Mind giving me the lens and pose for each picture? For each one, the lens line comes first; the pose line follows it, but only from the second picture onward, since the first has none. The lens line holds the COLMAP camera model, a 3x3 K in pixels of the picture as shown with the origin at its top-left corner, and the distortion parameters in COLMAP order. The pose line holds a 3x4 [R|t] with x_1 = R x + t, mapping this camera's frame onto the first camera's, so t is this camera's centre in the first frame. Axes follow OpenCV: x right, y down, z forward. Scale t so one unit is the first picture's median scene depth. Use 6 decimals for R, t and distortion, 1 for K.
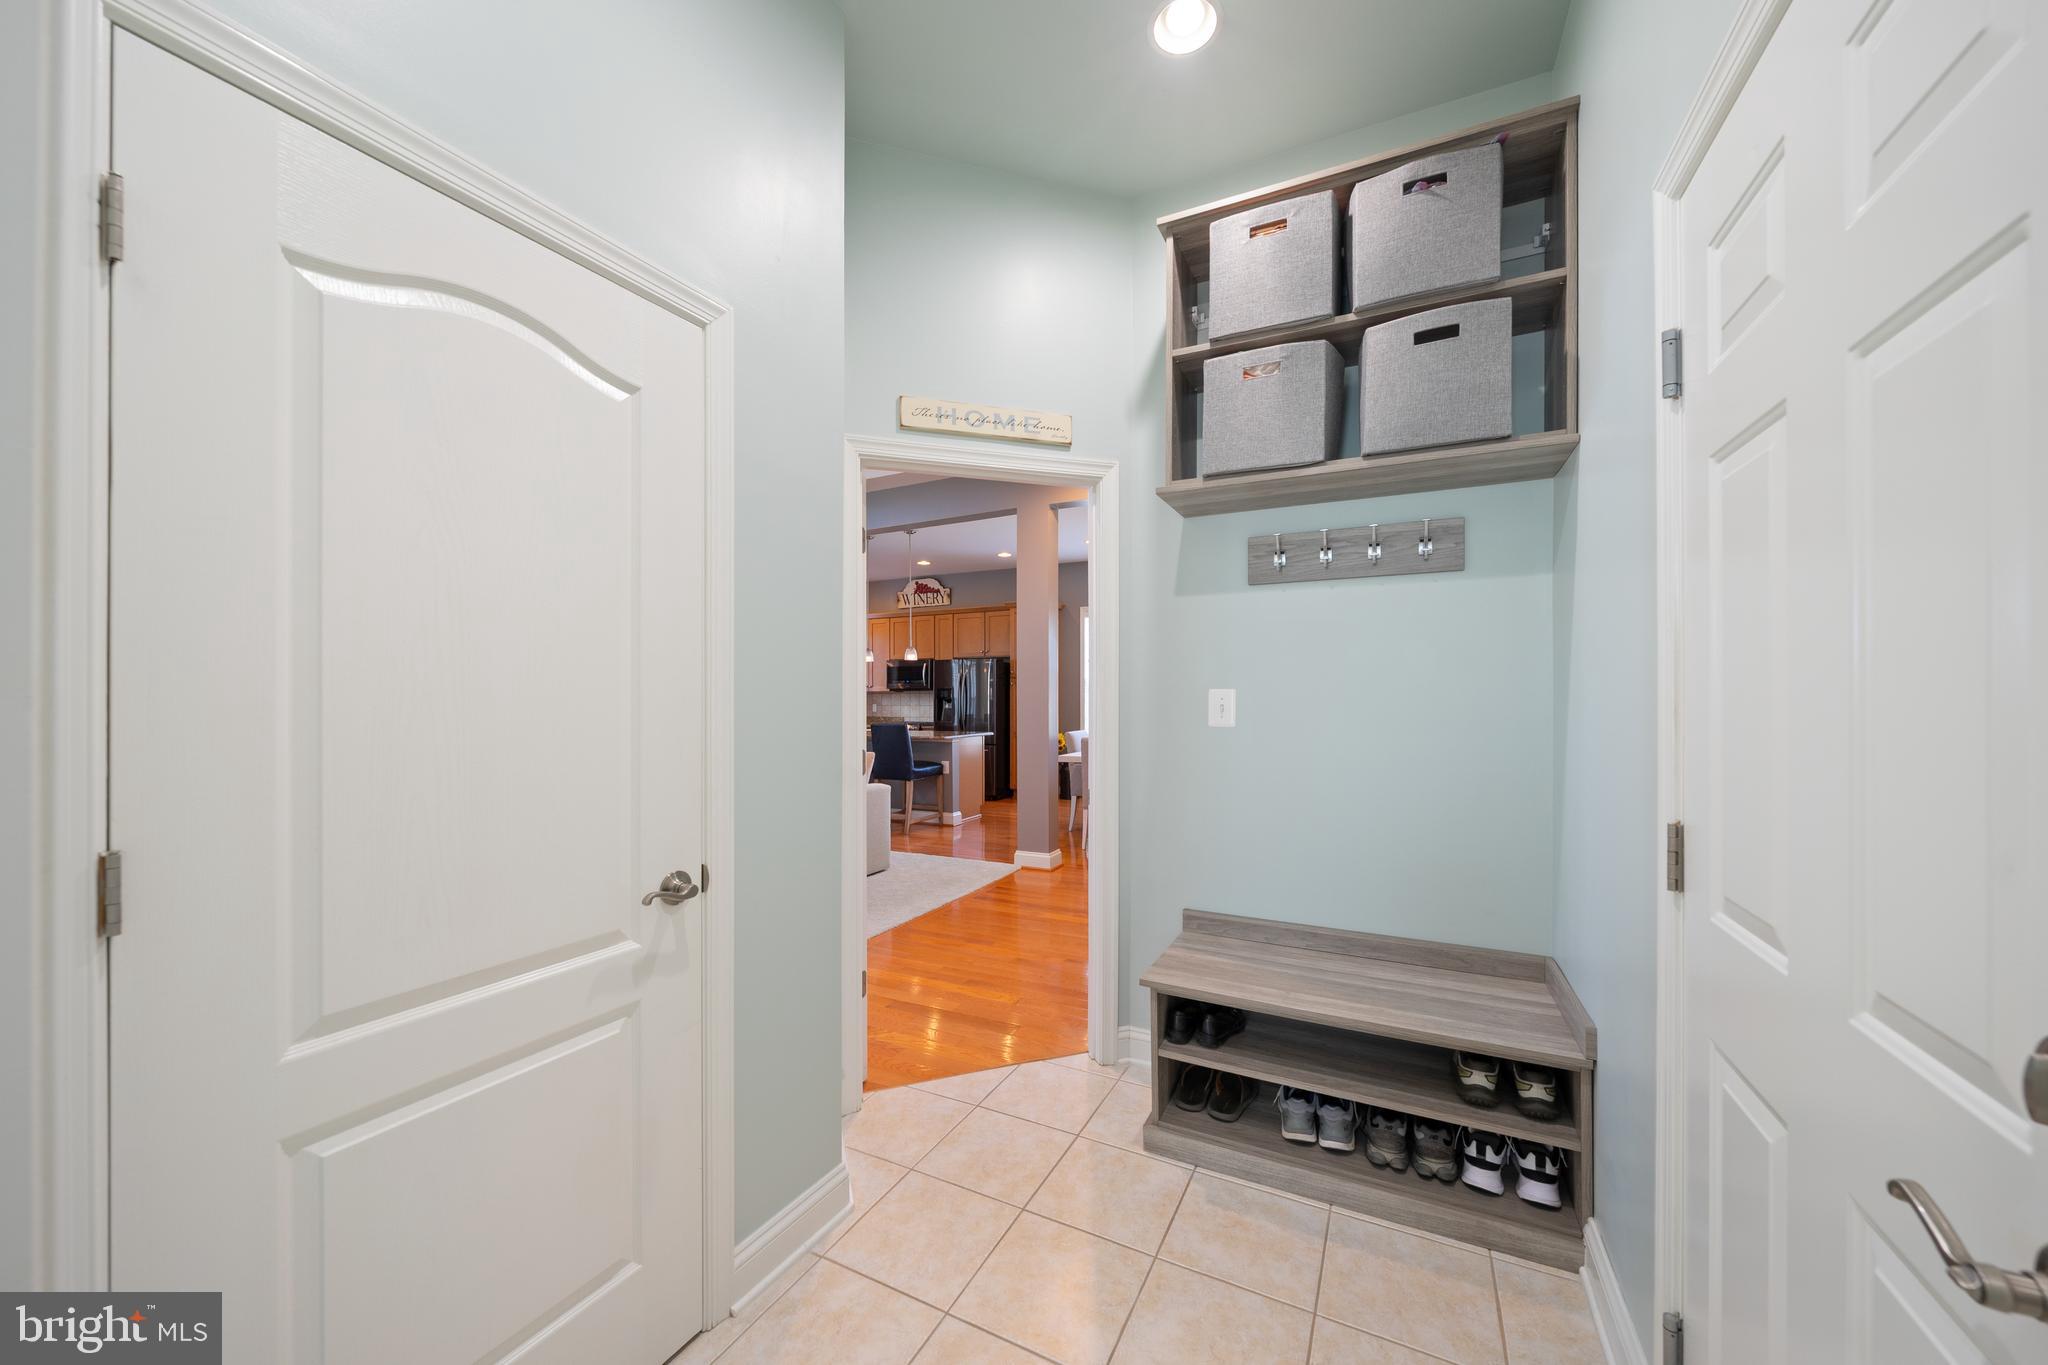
lens RADIAL K [[709.3, 0, 1028.9], [0, 709.3, 688.5], [0, 0, 1]] dist [-0.000378, -0.000016]
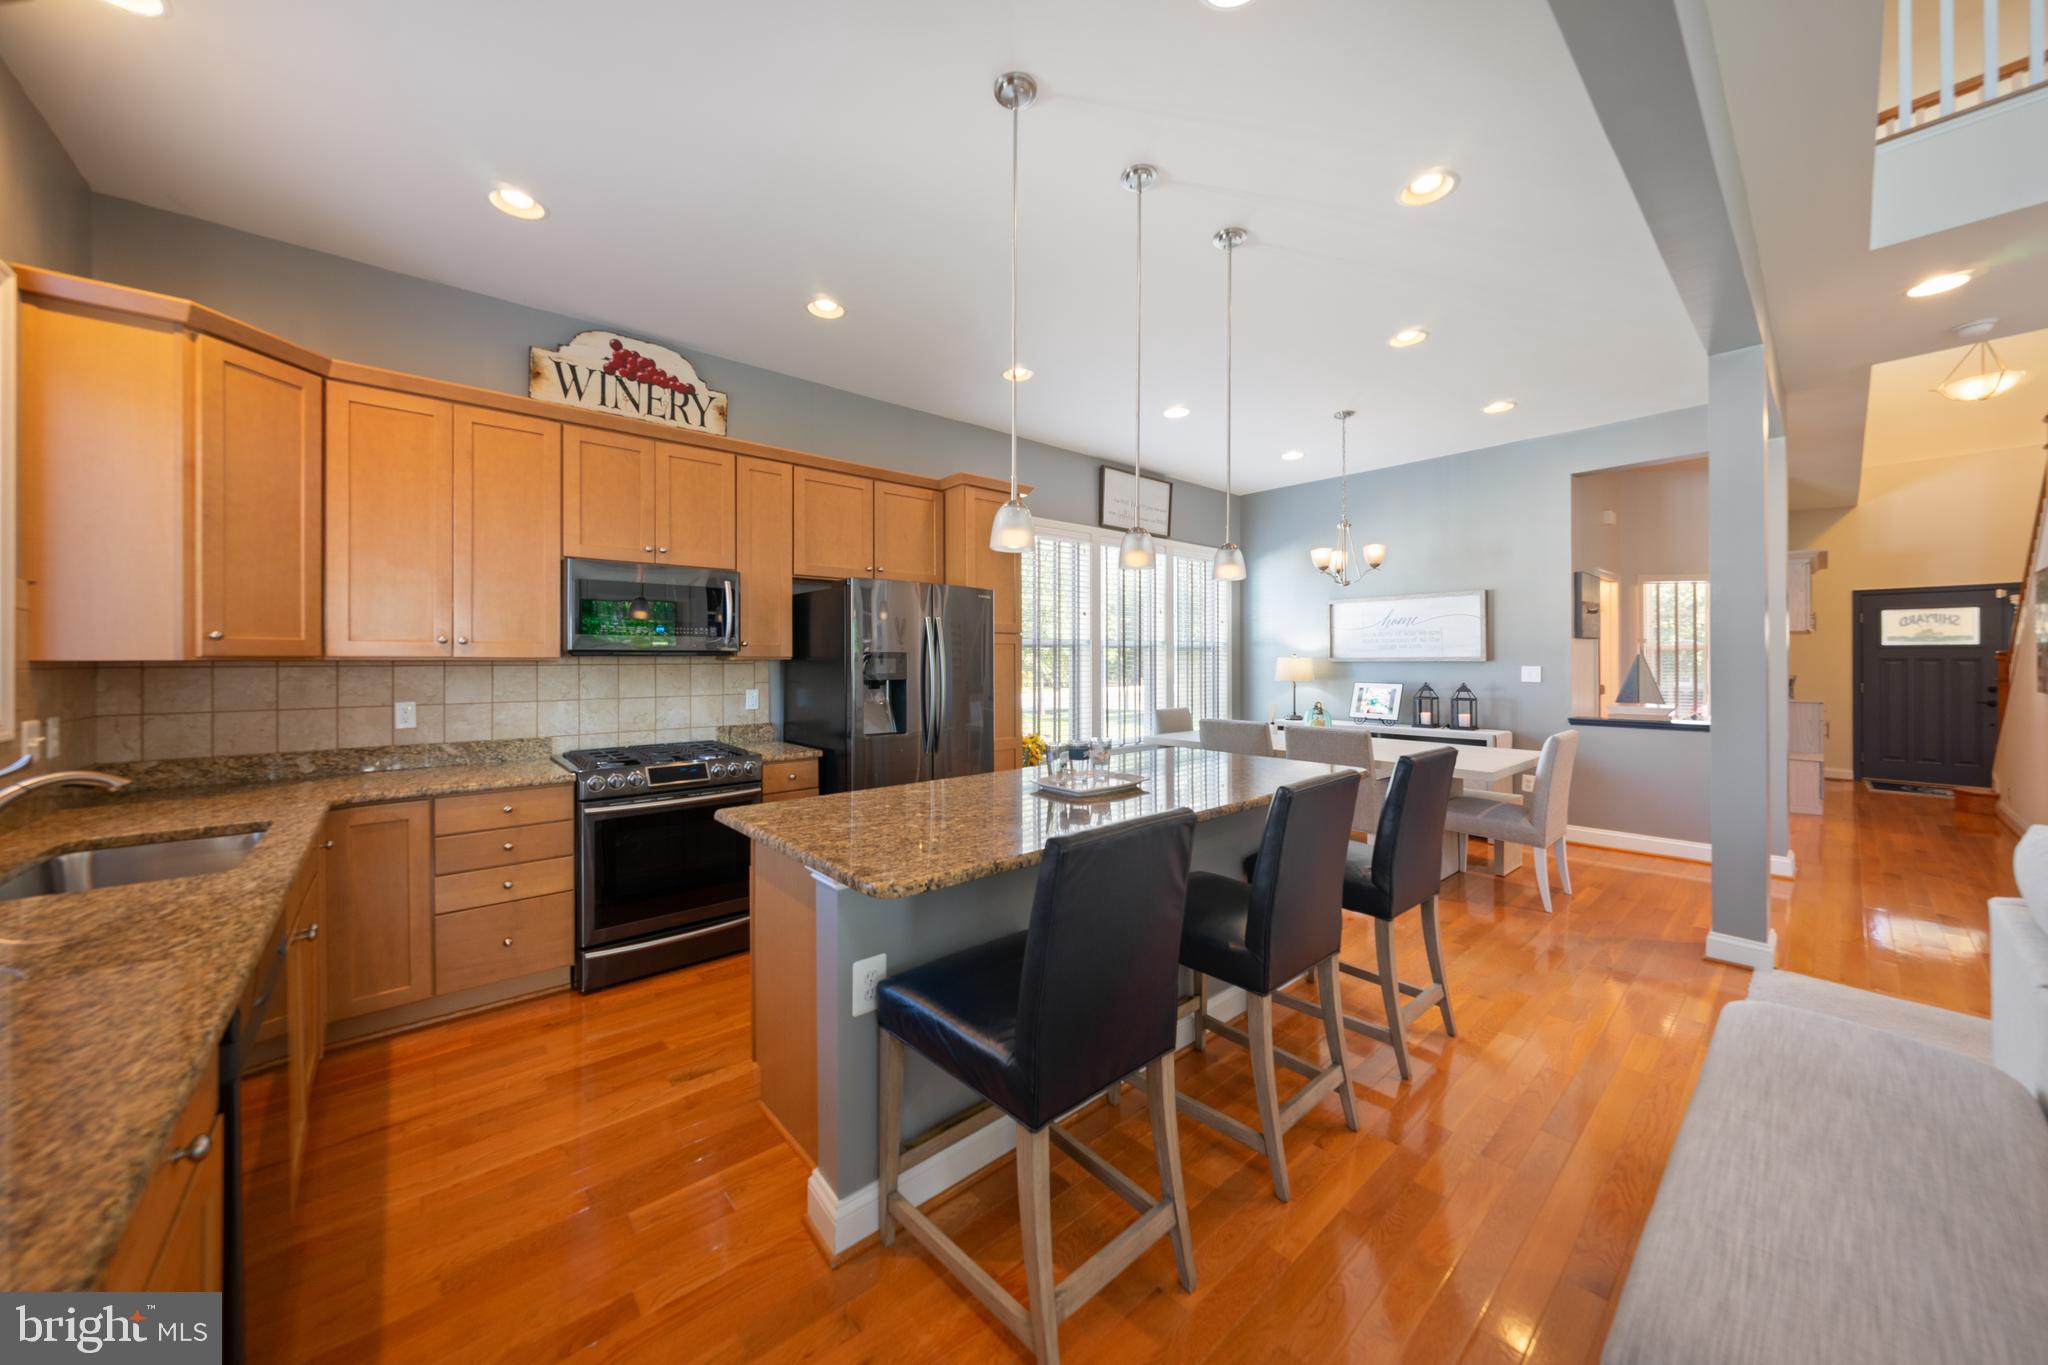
lens RADIAL K [[709.3, 0, 1011.1], [0, 709.3, 663.8], [0, 0, 1]] dist [-0.000378, -0.000016]
pose [[0.383439, -0.002486, 0.923563, -0.407943], [-0.000482, 0.999996, 0.002892, 0.006710], [-0.923566, -0.001554, 0.383436, 0.691051]]
